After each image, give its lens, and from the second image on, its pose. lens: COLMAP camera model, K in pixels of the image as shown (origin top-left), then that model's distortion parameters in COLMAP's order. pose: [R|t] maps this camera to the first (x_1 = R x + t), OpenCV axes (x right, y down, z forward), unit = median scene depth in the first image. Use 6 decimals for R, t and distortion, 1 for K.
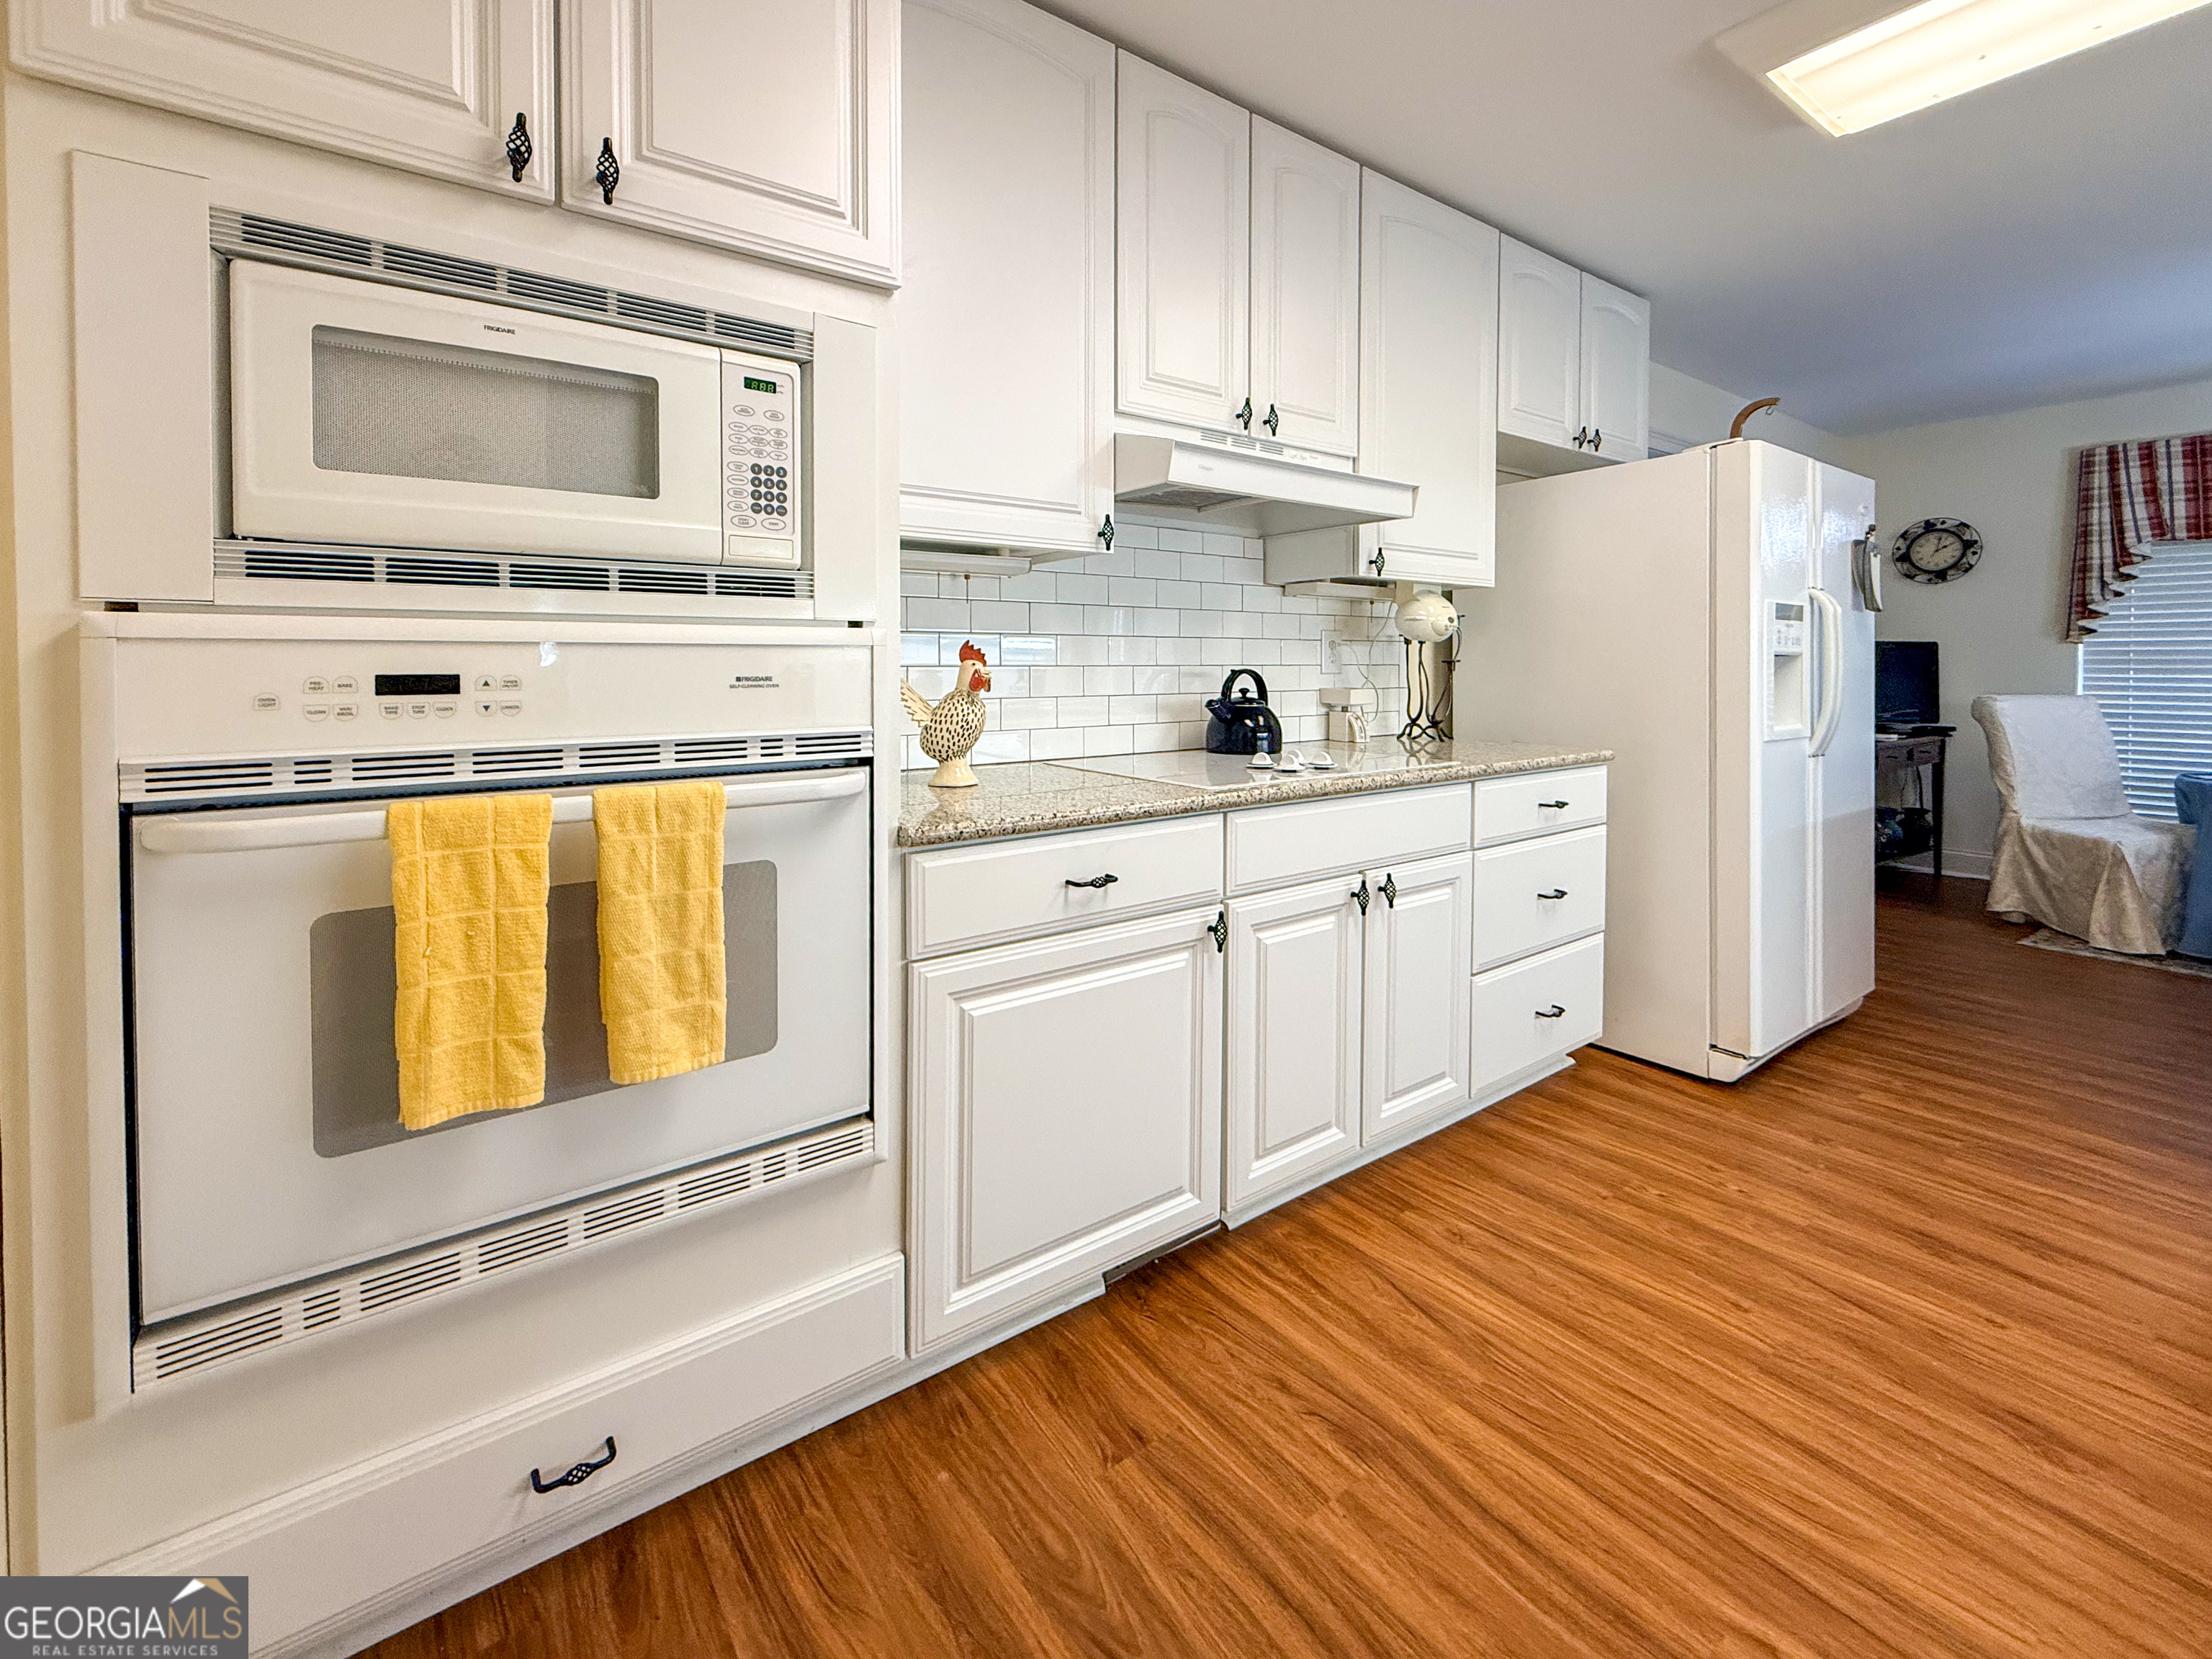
lens RADIAL K [[912.6, 0, 1063.2], [0, 912.6, 677.7], [0, 0, 1]] dist [0.001282, -0.000068]
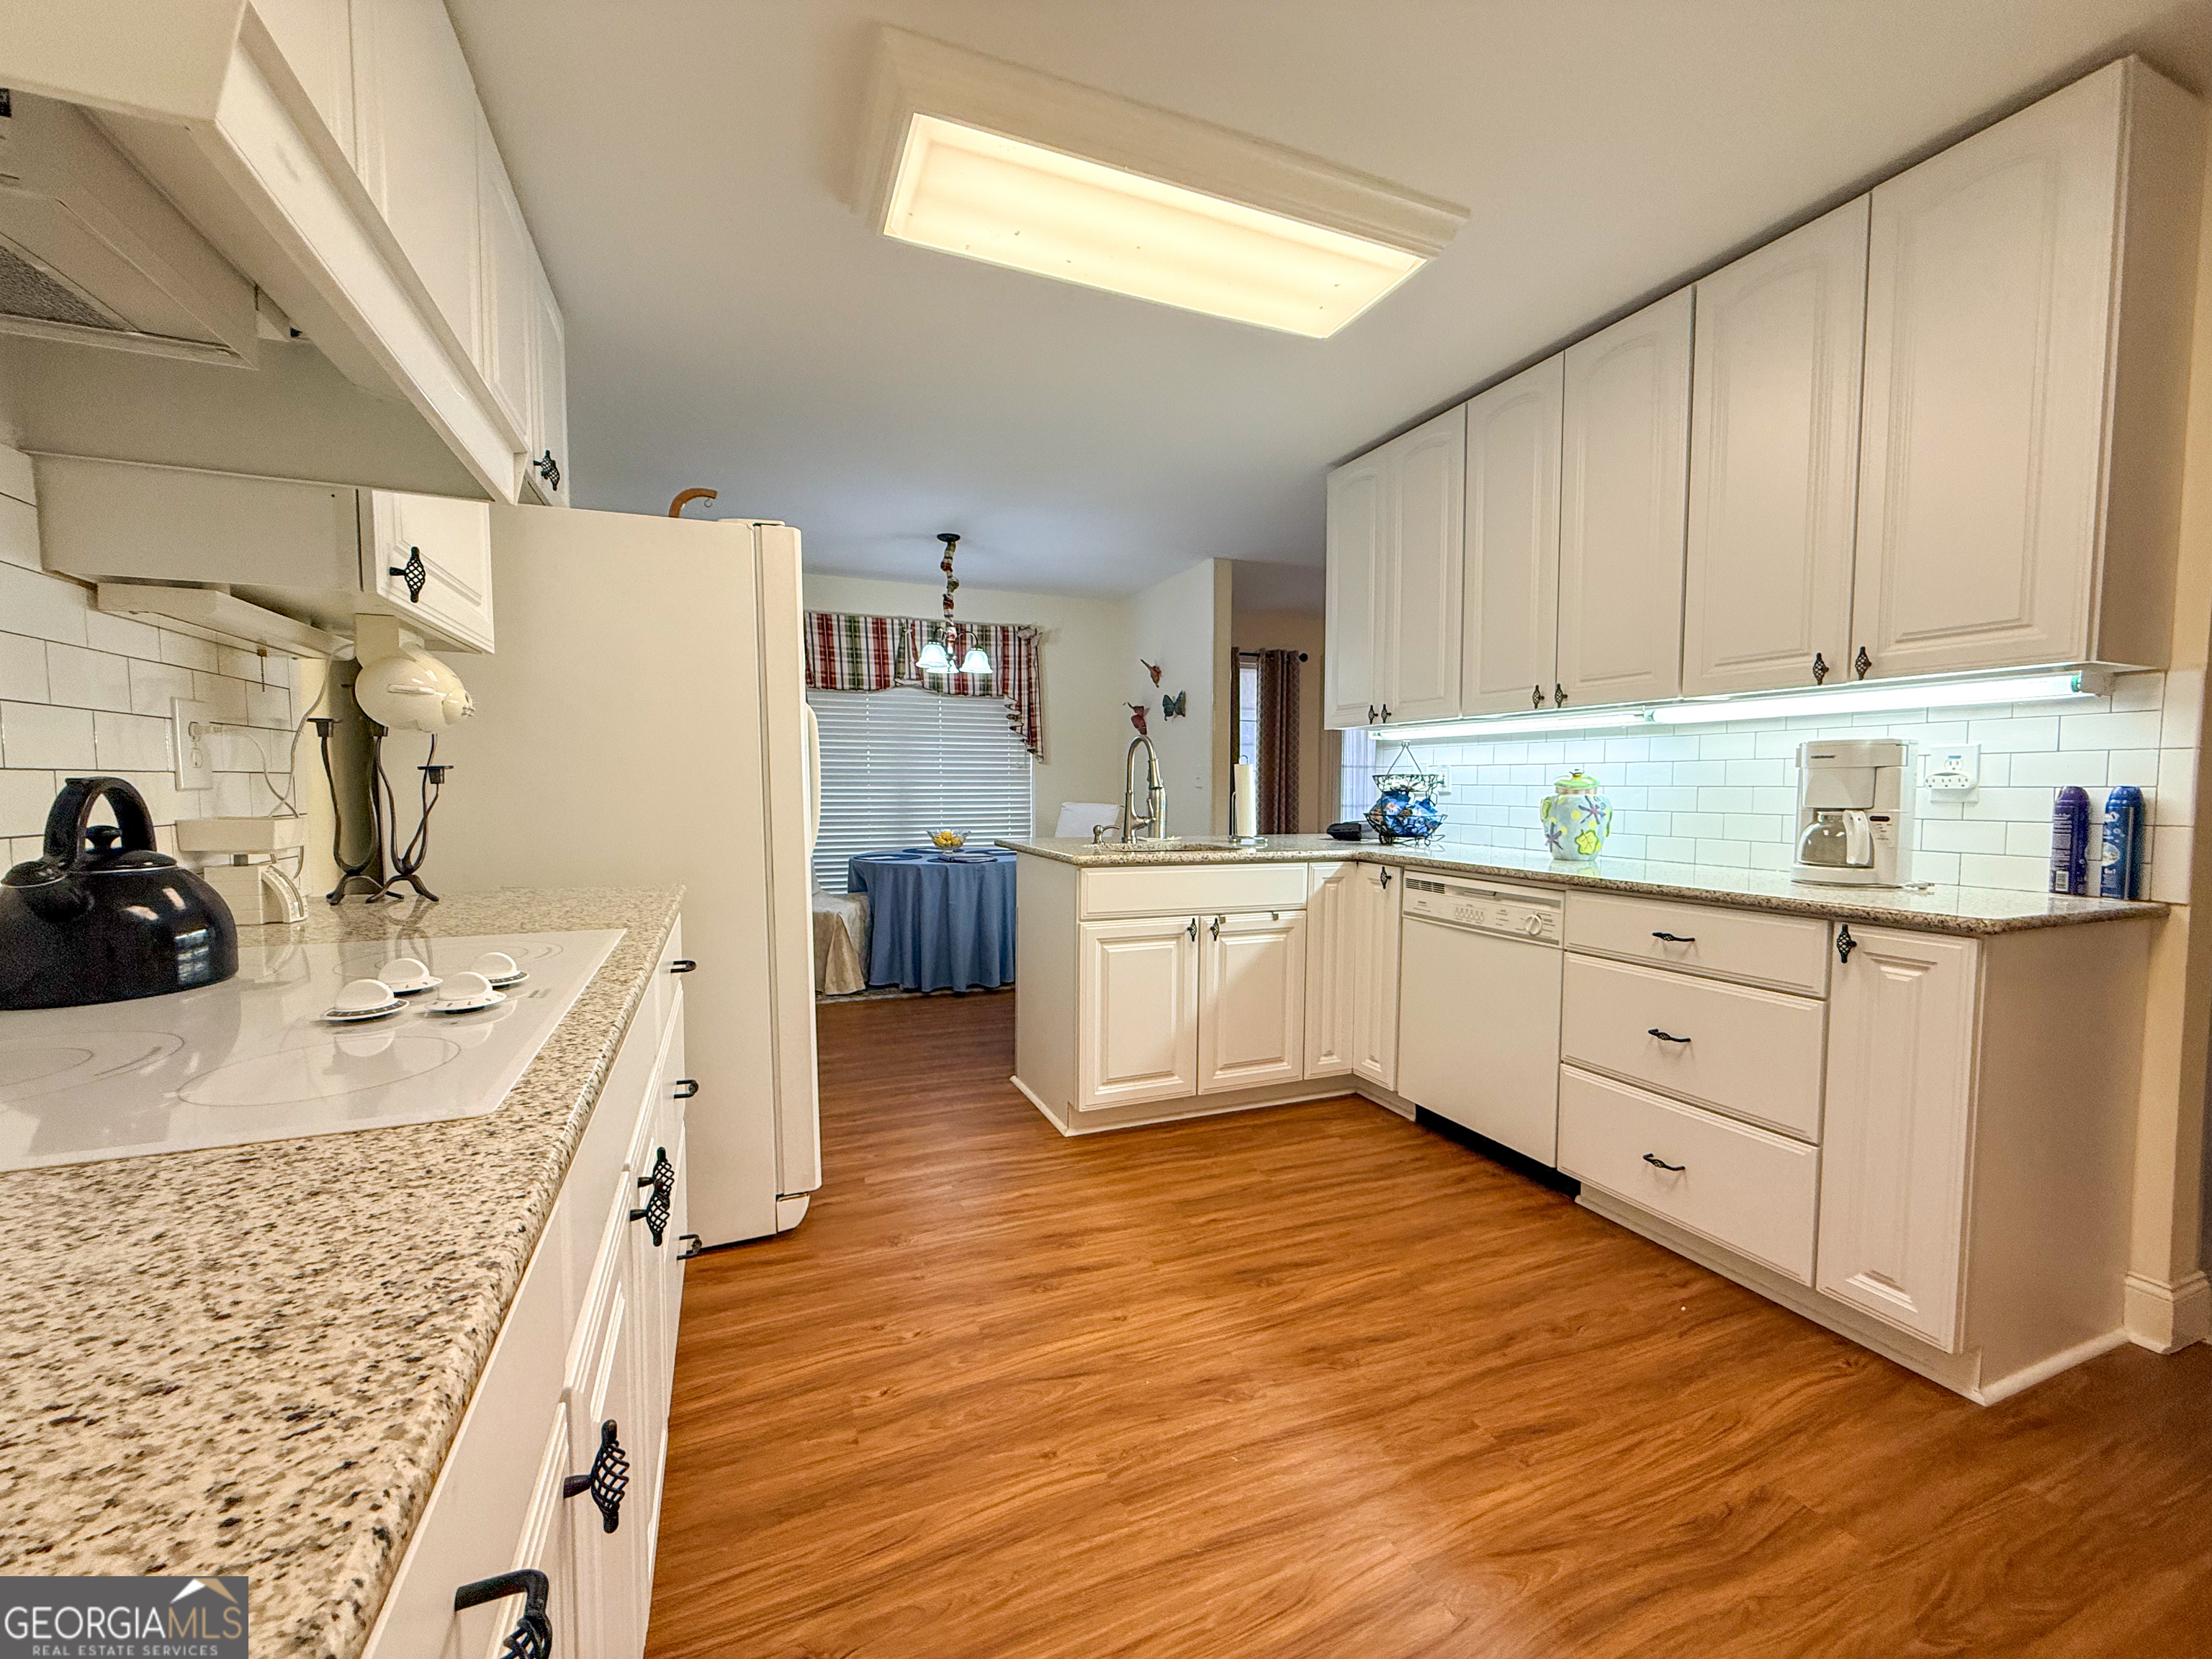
lens RADIAL K [[924.1, 0, 1117.1], [0, 924.1, 840.3], [0, 0, 1]] dist [-0.000888, -0.000339]
pose [[0.216333, -0.060549, 0.974440, -0.093903], [0.010909, 0.998163, 0.059601, -0.001145], [-0.976259, -0.002263, 0.216596, 0.498858]]
